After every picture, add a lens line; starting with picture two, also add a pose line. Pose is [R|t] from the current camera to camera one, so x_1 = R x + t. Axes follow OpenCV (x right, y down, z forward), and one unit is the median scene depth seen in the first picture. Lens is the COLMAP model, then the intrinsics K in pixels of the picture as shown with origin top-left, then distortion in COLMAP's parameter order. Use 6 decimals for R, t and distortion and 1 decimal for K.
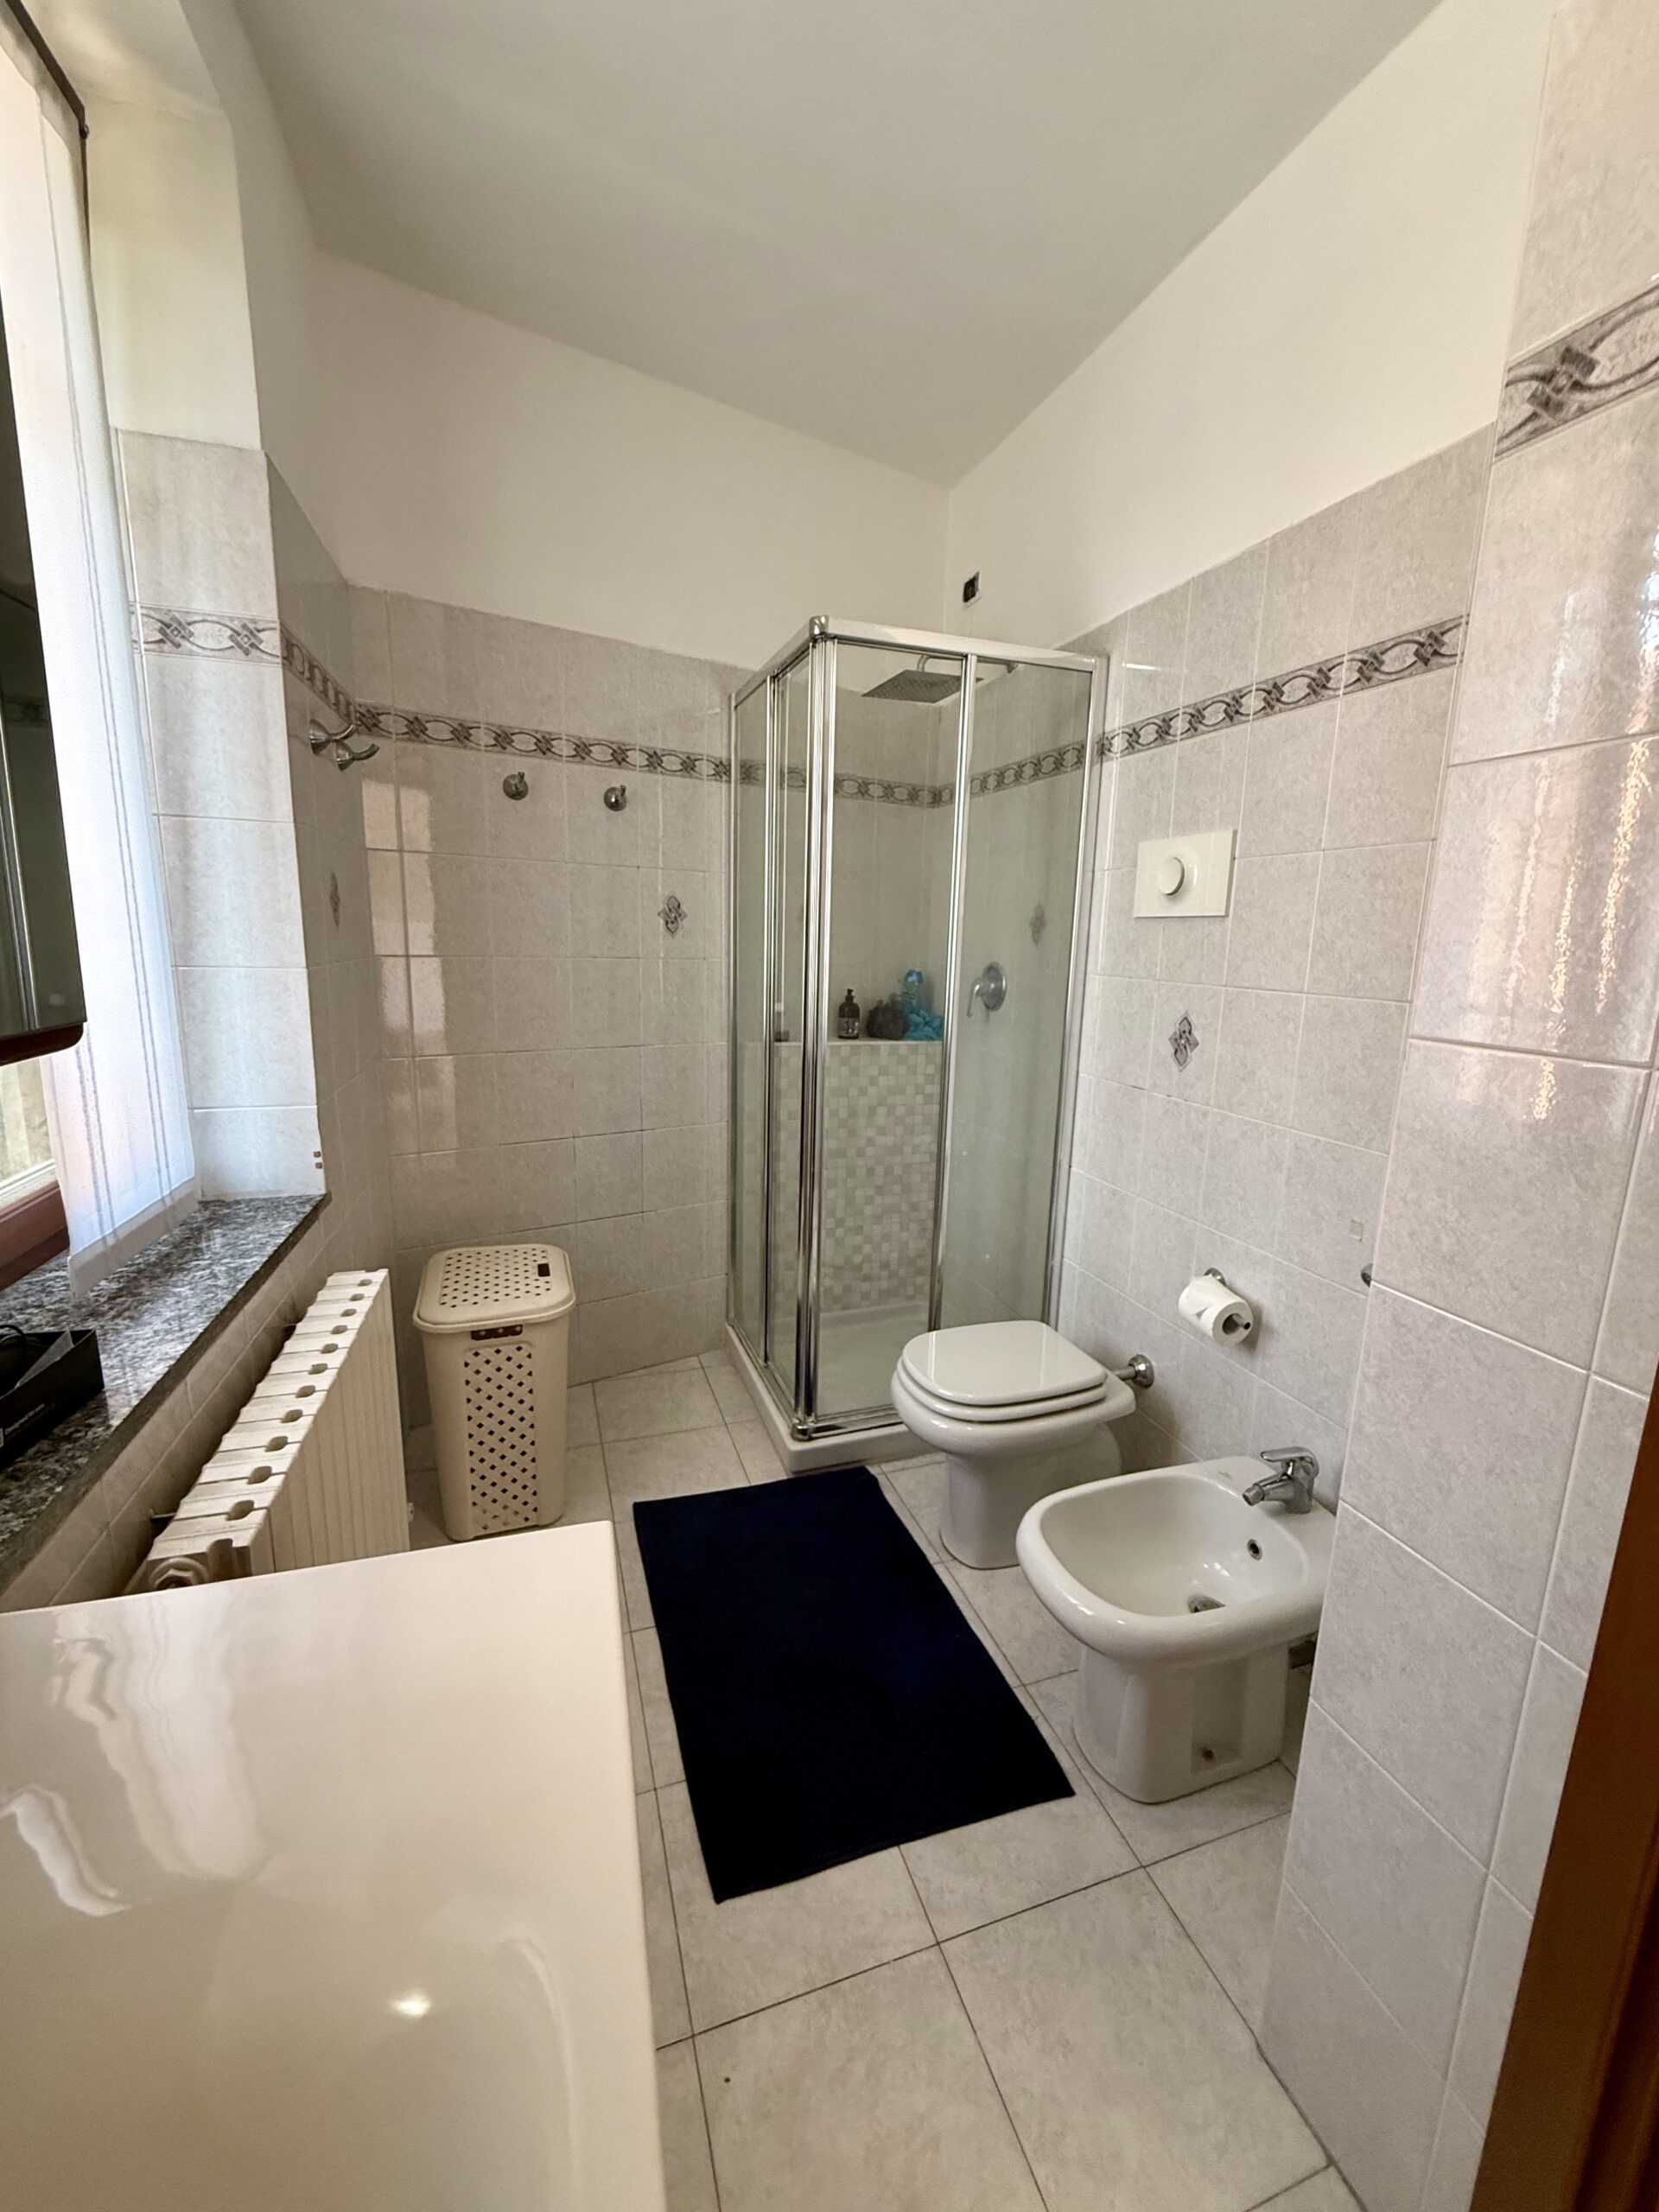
lens RADIAL K [[884.2, 0, 827.6], [0, 884.2, 1094.0], [0, 0, 1]] dist [-0.000812, 0.000202]
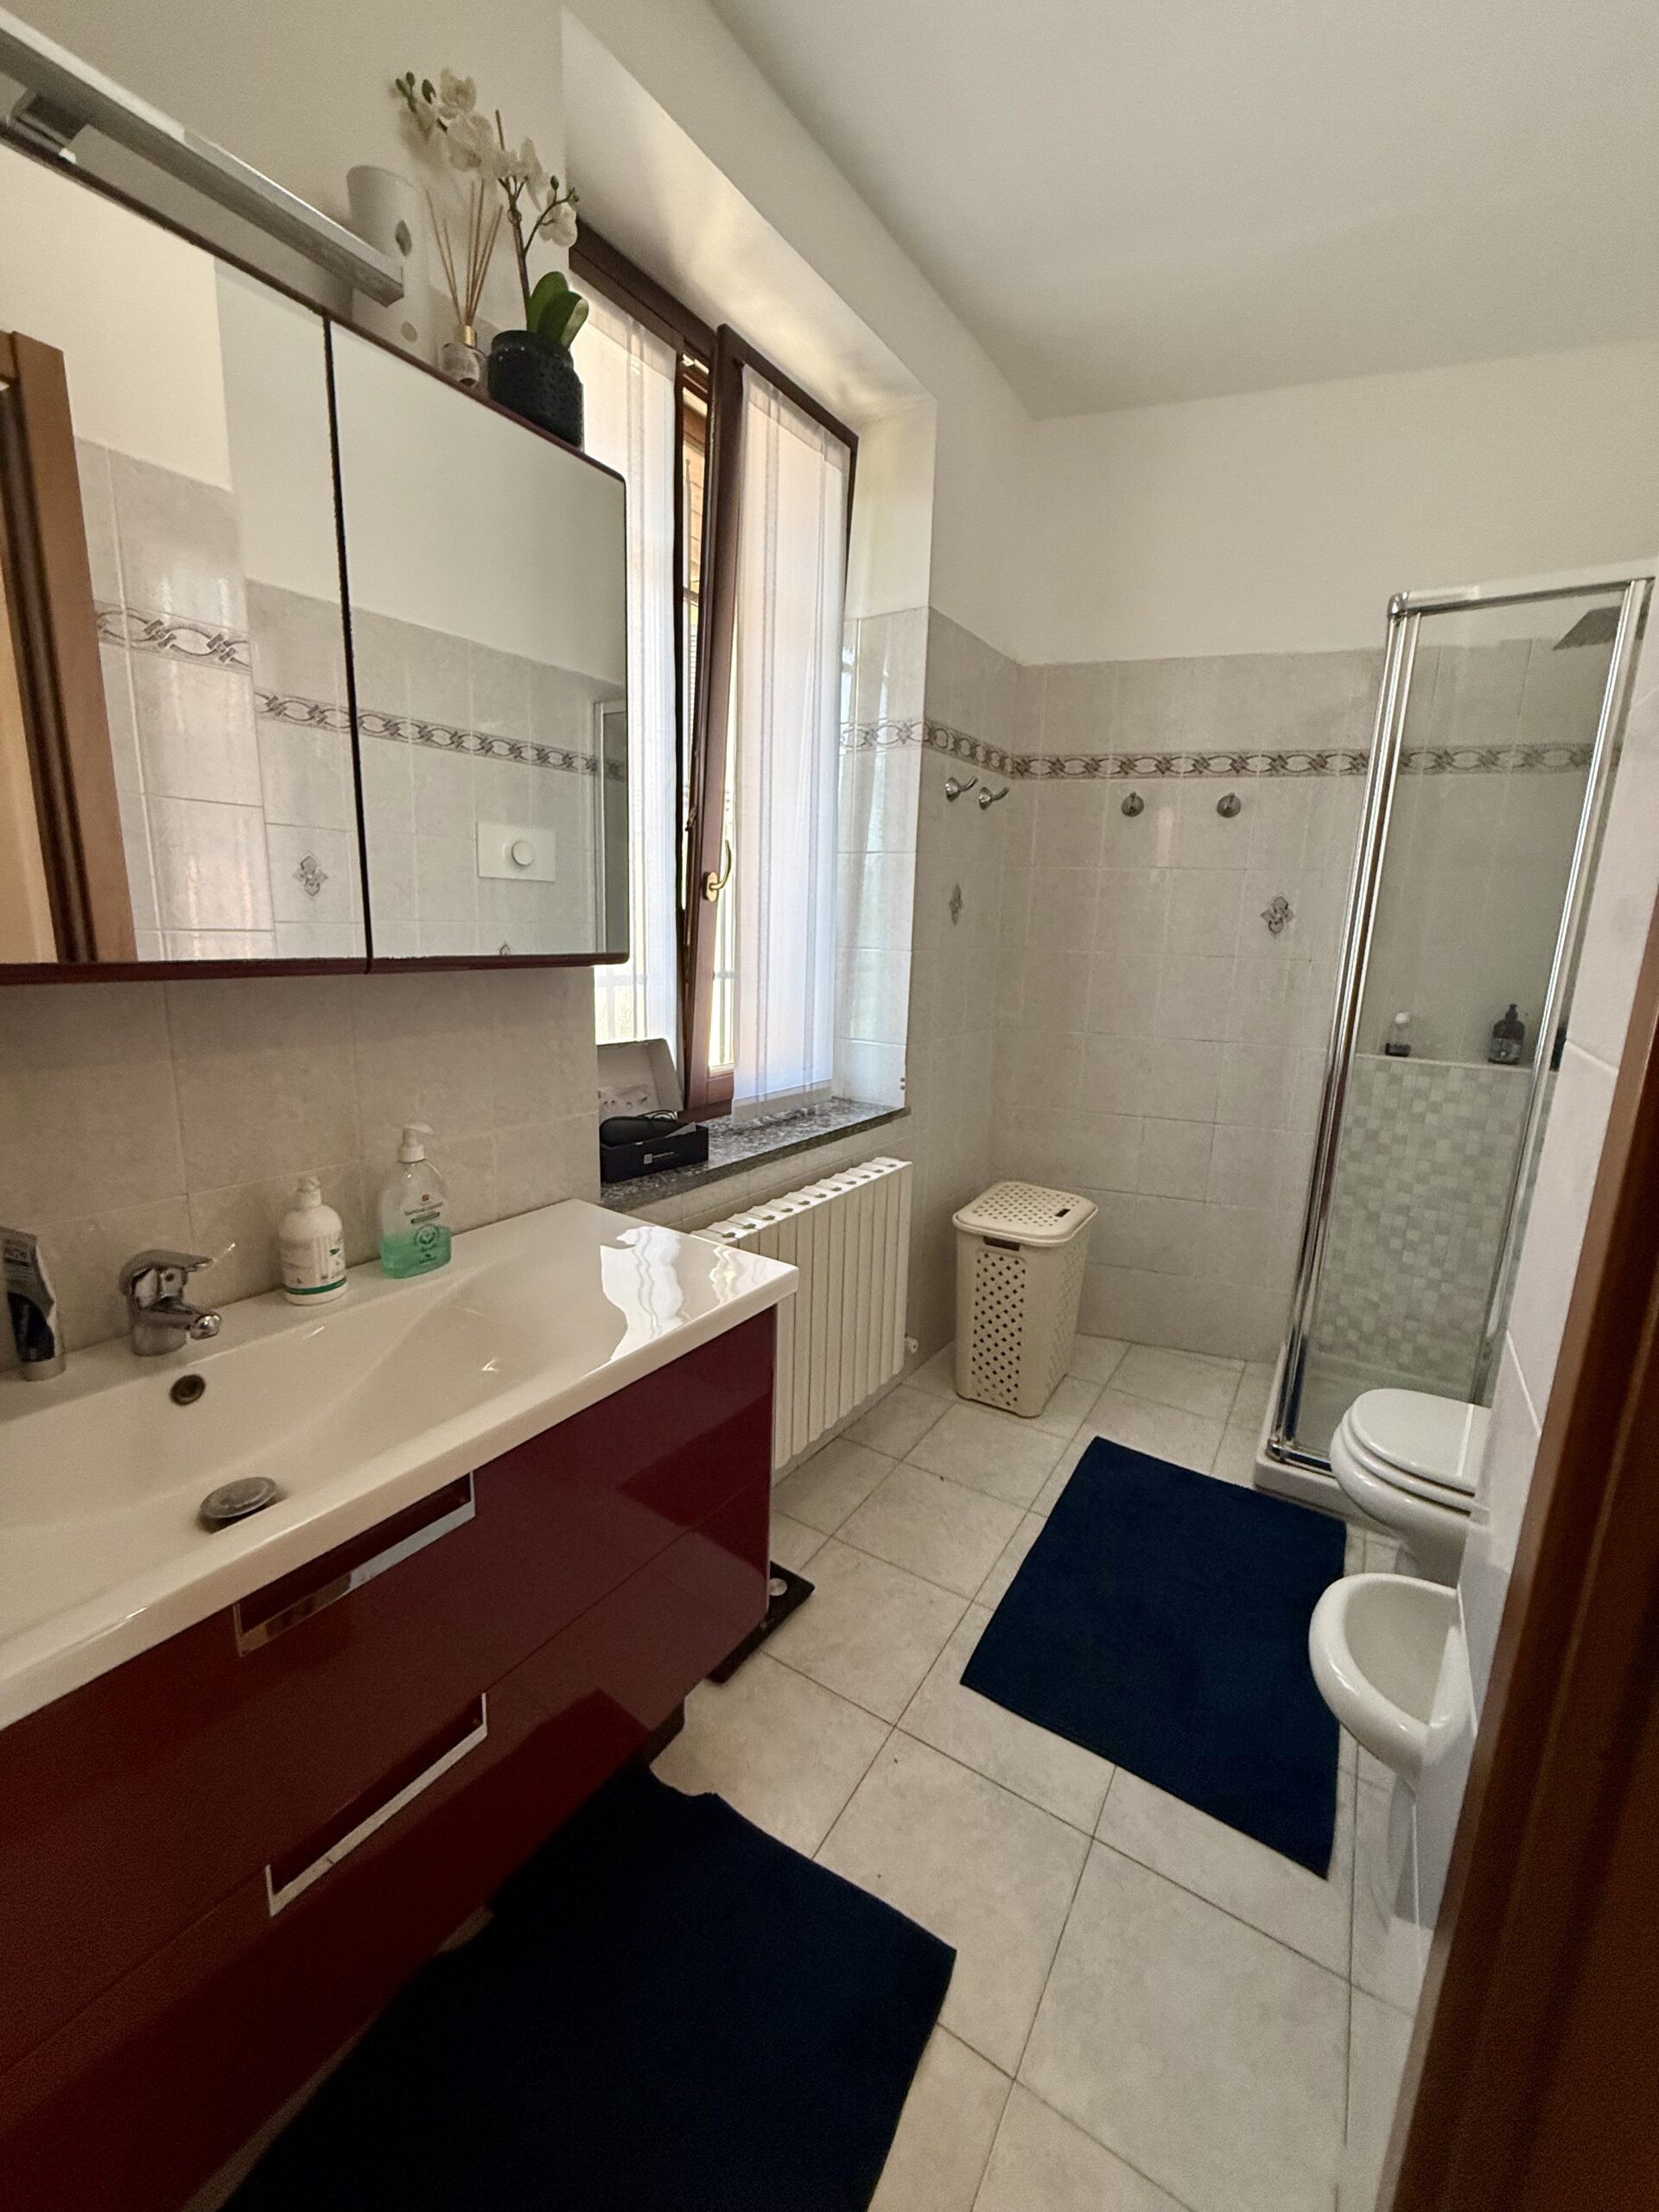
lens RADIAL K [[884.2, 0, 827.6], [0, 884.2, 1094.0], [0, 0, 1]] dist [-0.000812, 0.000202]
pose [[0.630115, 0.144080, -0.763017, 0.384789], [-0.154022, 0.986301, 0.059048, 0.020939], [0.761073, 0.080314, 0.643675, -0.021400]]
